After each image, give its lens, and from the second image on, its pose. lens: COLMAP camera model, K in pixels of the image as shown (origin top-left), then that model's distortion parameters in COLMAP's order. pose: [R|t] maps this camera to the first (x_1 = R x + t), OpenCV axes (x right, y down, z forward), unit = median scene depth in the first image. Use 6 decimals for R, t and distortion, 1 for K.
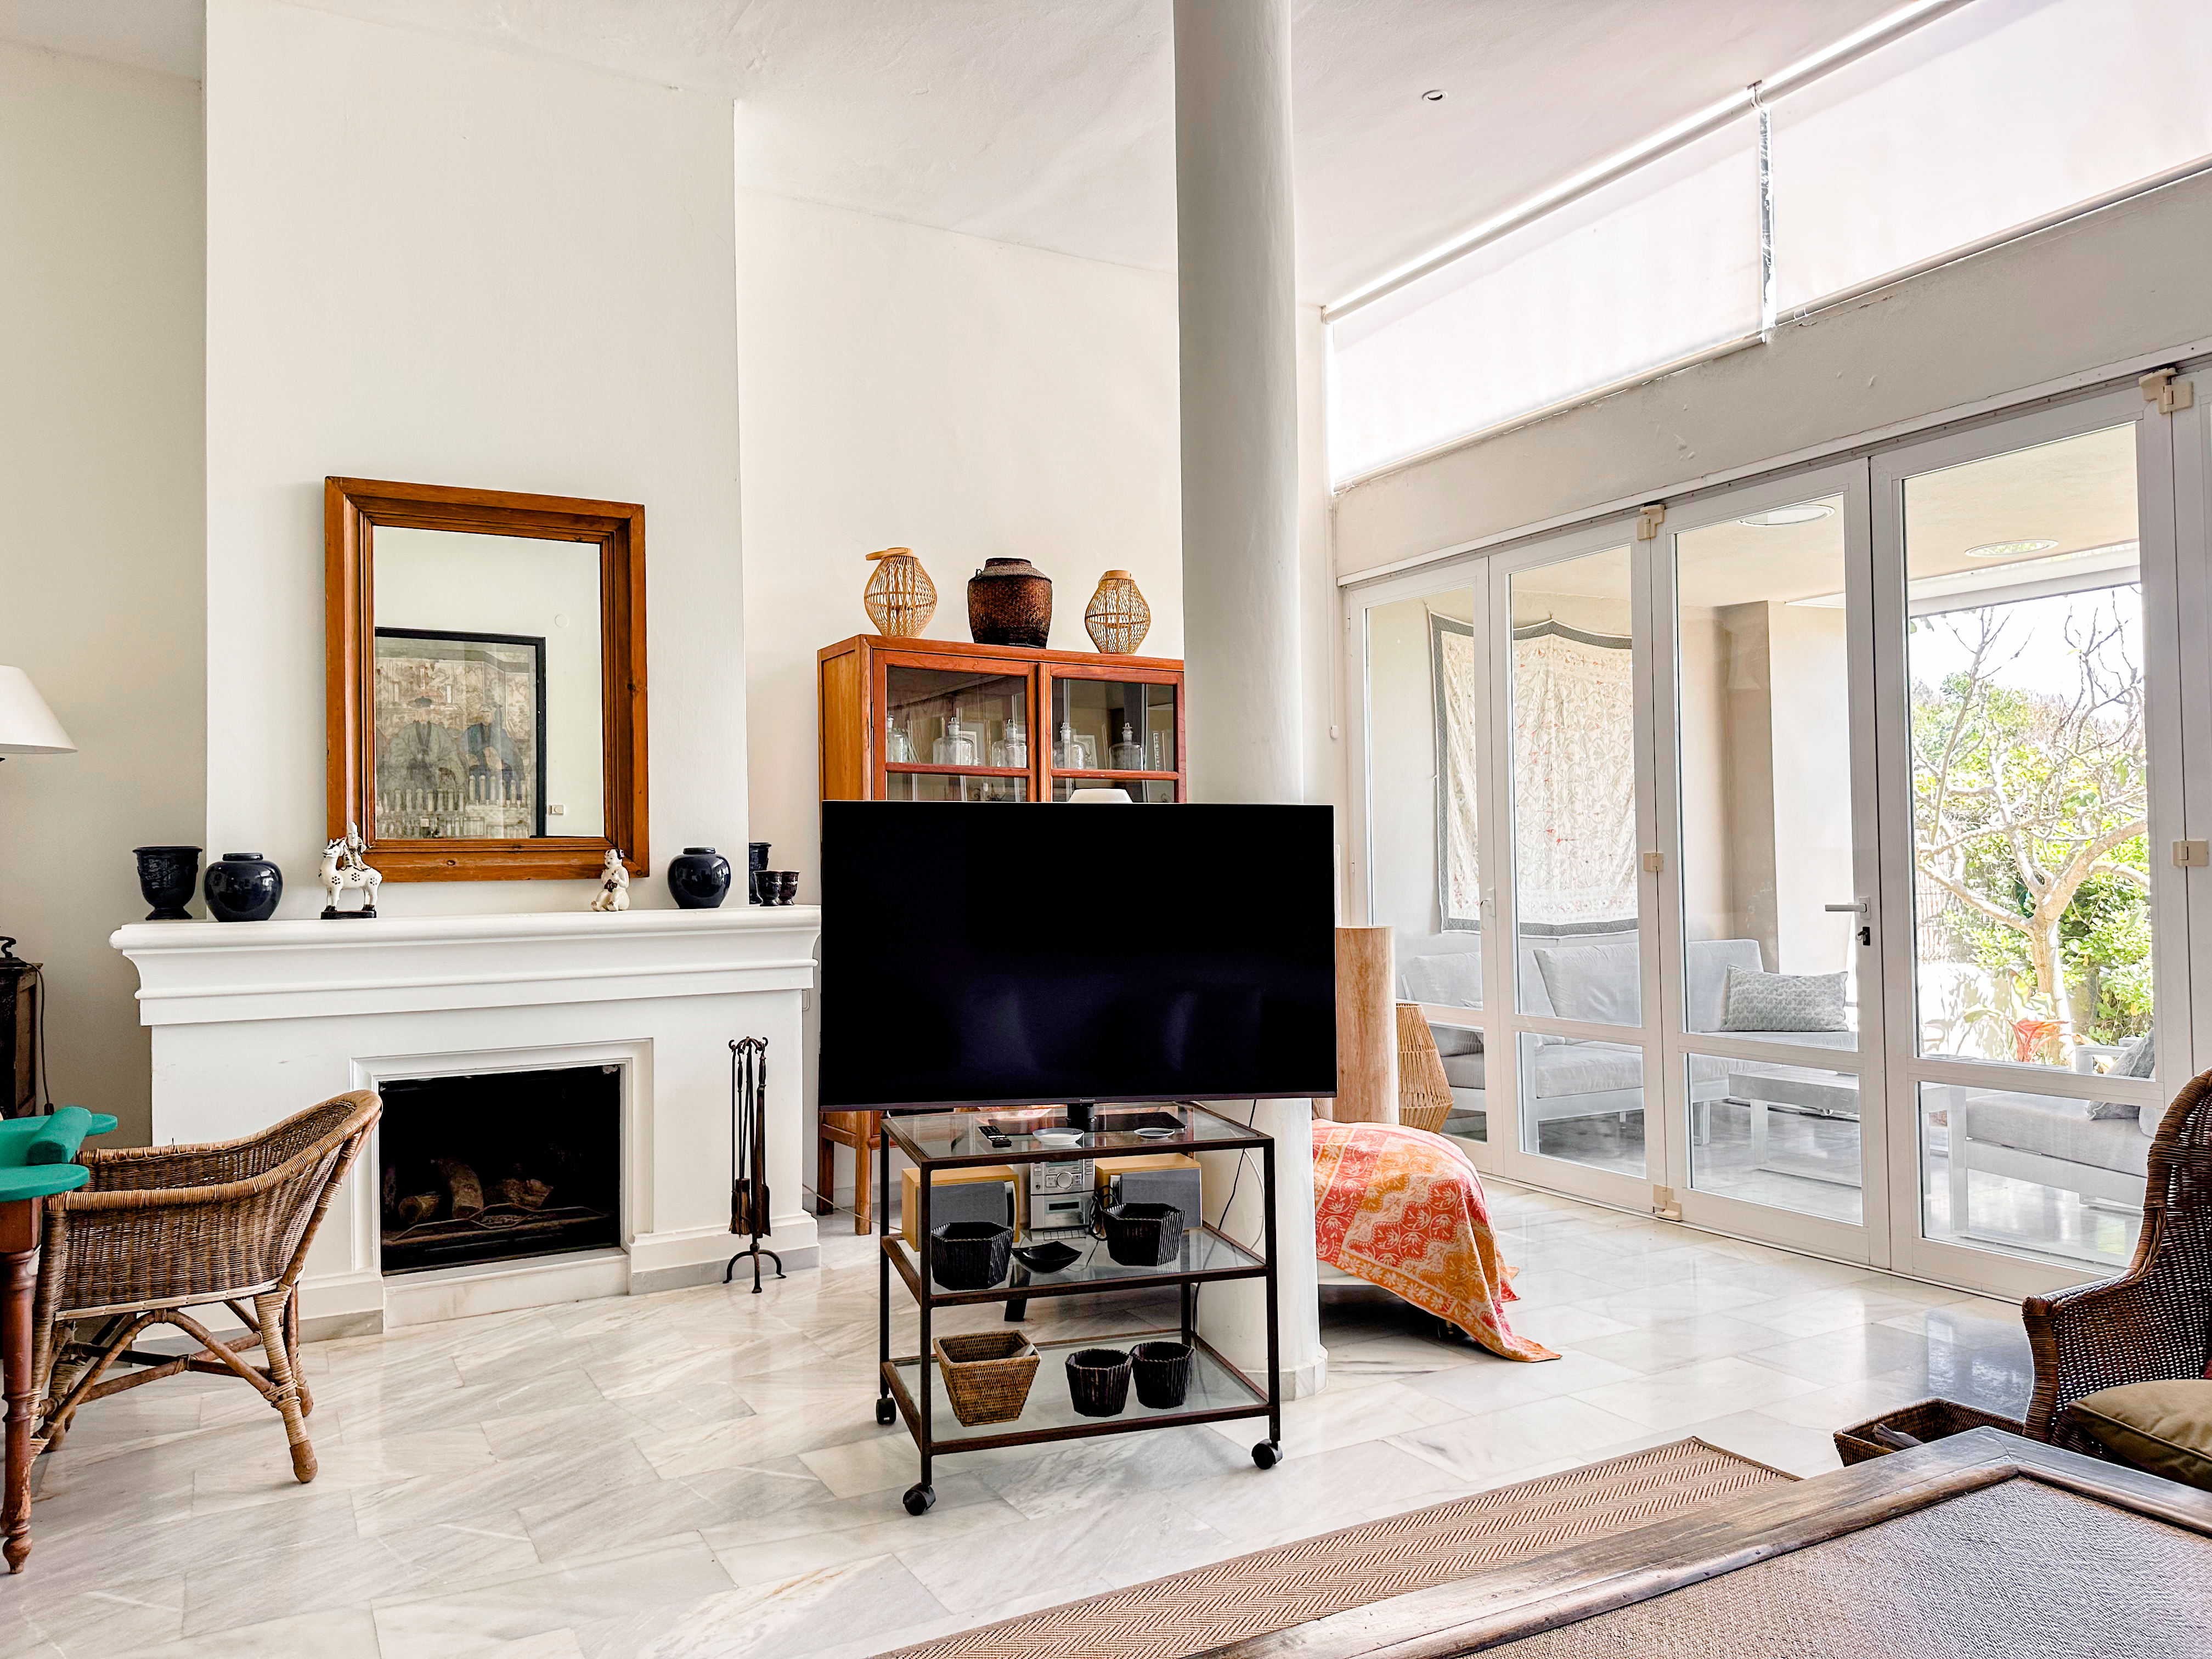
lens RADIAL K [[1534.2, 0, 1113.9], [0, 1534.2, 833.9], [0, 0, 1]] dist [0.009088, -0.015009]
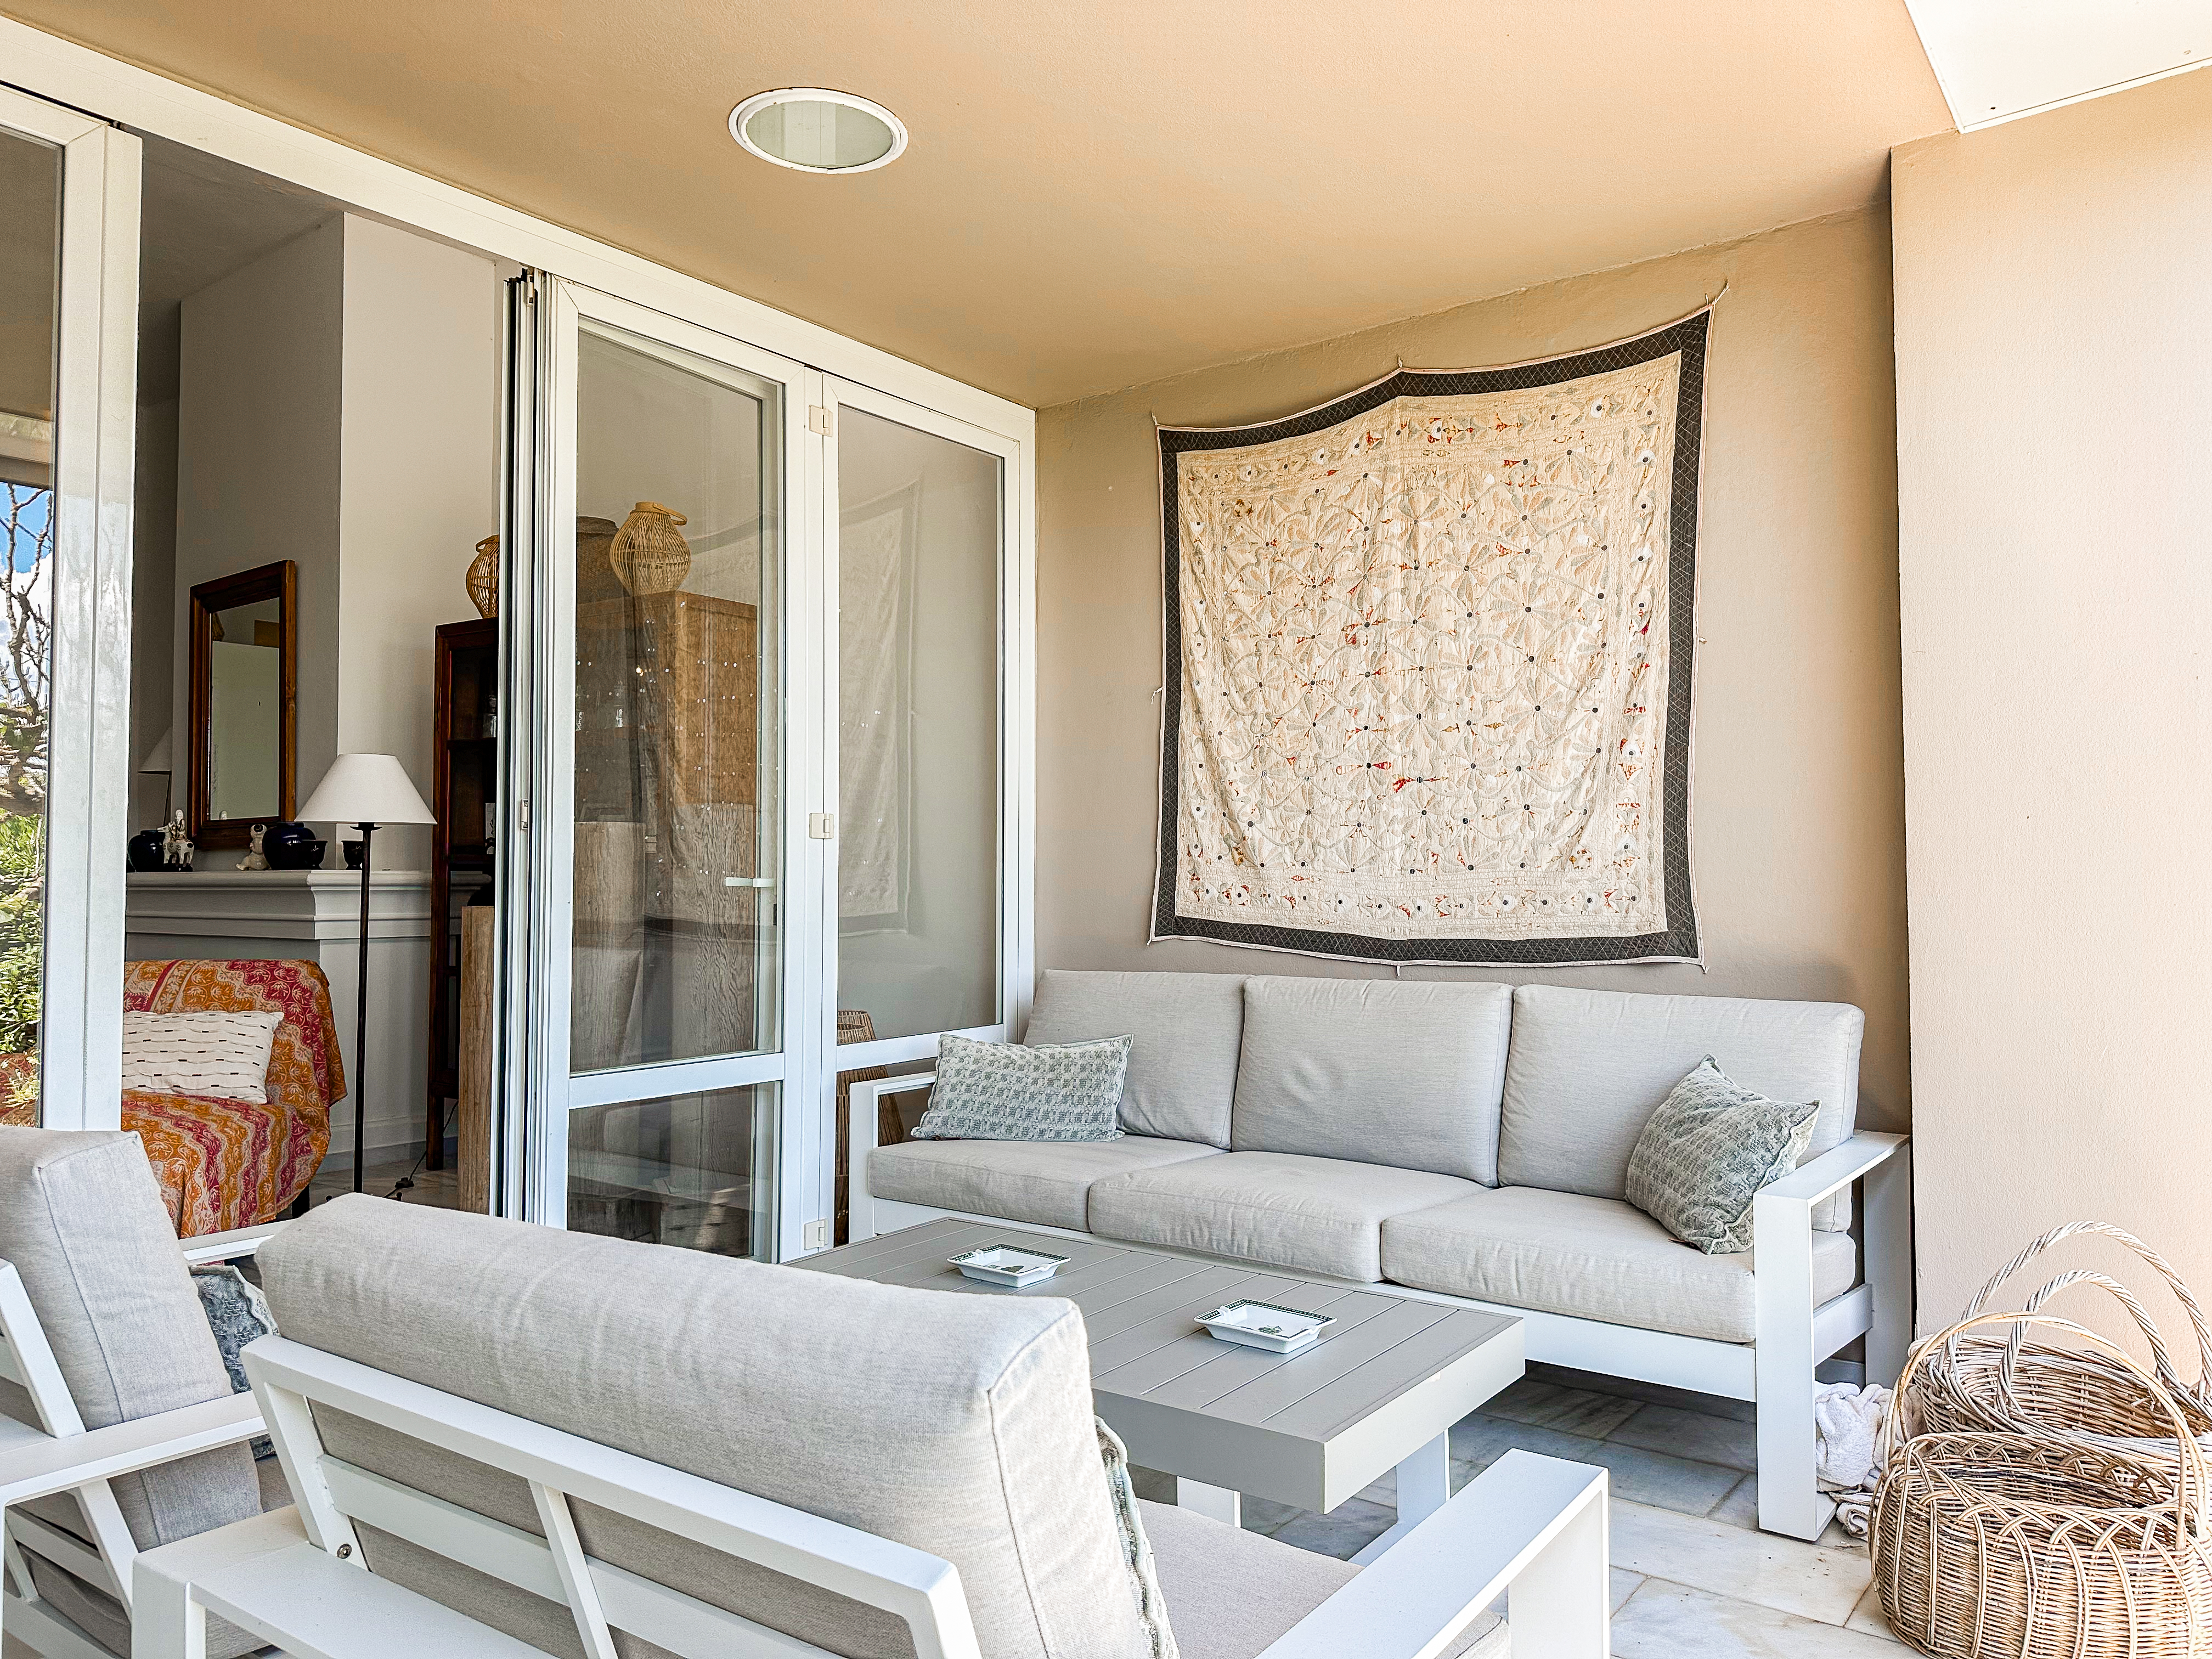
lens RADIAL K [[1534.2, 0, 1105.3], [0, 1534.2, 830.9], [0, 0, 1]] dist [0.009088, -0.015009]
pose [[0.379343, 0.000592, -0.925256, 0.745475], [0.026433, 0.999585, 0.011477, 0.012227], [0.924879, -0.028811, 0.379169, 0.701421]]
